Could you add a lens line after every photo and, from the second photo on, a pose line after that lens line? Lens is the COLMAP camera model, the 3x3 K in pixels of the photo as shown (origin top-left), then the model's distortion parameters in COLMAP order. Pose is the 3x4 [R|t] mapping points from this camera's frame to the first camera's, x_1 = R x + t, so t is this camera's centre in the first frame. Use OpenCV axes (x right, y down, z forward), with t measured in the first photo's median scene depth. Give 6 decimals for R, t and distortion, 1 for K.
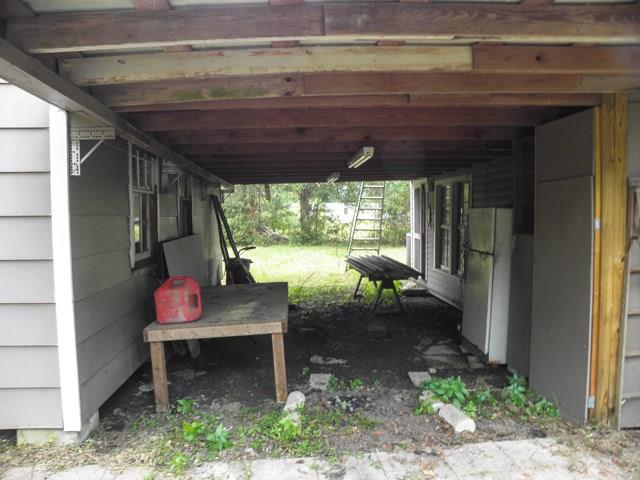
lens RADIAL K [[484.5, 0, 322.0], [0, 484.5, 242.6], [0, 0, 1]] dist [-0.138767, 0.077943]
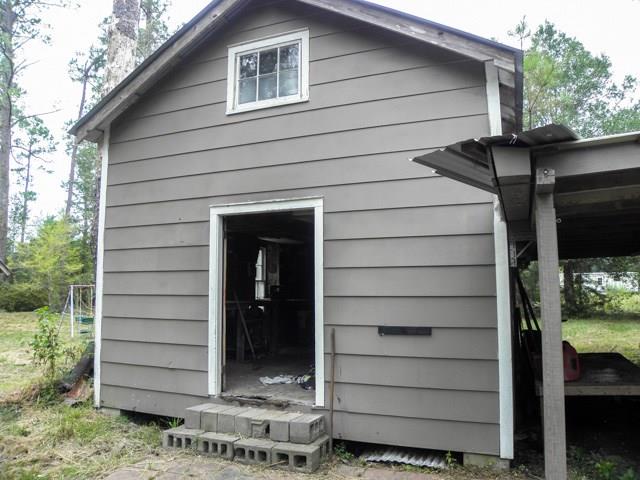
lens RADIAL K [[484.5, 0, 329.0], [0, 484.5, 241.6], [0, 0, 1]] dist [-0.138767, 0.077943]
pose [[0.893841, -0.044733, -0.446146, -0.258678], [-0.022779, 0.989196, -0.144818, -0.000784], [0.447804, 0.139607, 0.883165, -0.336390]]
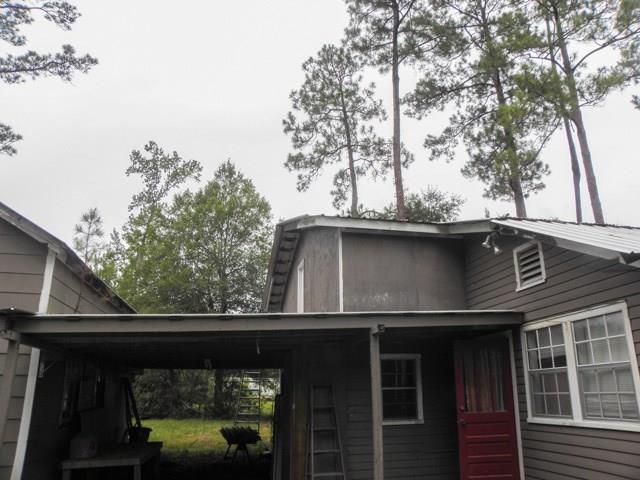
lens RADIAL K [[484.5, 0, 322.1], [0, 484.5, 240.5], [0, 0, 1]] dist [-0.138767, 0.077943]
pose [[0.992411, 0.040610, 0.116069, 0.324178], [0.002515, 0.936993, -0.349338, 0.006326], [-0.122942, 0.346979, 0.929780, -0.901869]]
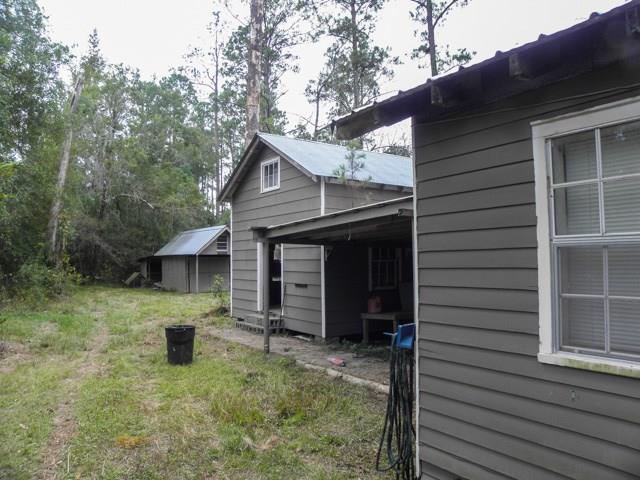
lens RADIAL K [[484.5, 0, 318.1], [0, 484.5, 240.6], [0, 0, 1]] dist [-0.138767, 0.077943]
pose [[0.492891, -0.037021, -0.869303, 1.683681], [-0.040823, 0.997010, -0.065606, -0.036915], [0.869133, 0.067824, 0.489906, -0.522392]]
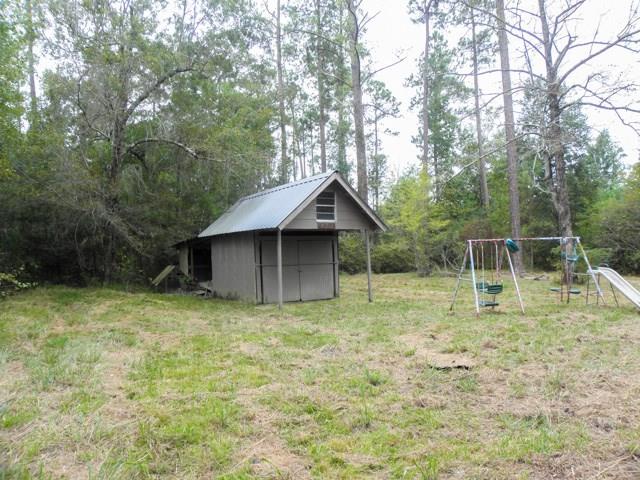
lens RADIAL K [[484.5, 0, 320.3], [0, 484.5, 242.3], [0, 0, 1]] dist [-0.138767, 0.077943]
pose [[0.403395, -0.023430, -0.914726, -1.579558], [-0.030988, 0.998749, -0.039248, 0.001553], [0.914501, 0.044178, 0.402165, 0.170279]]
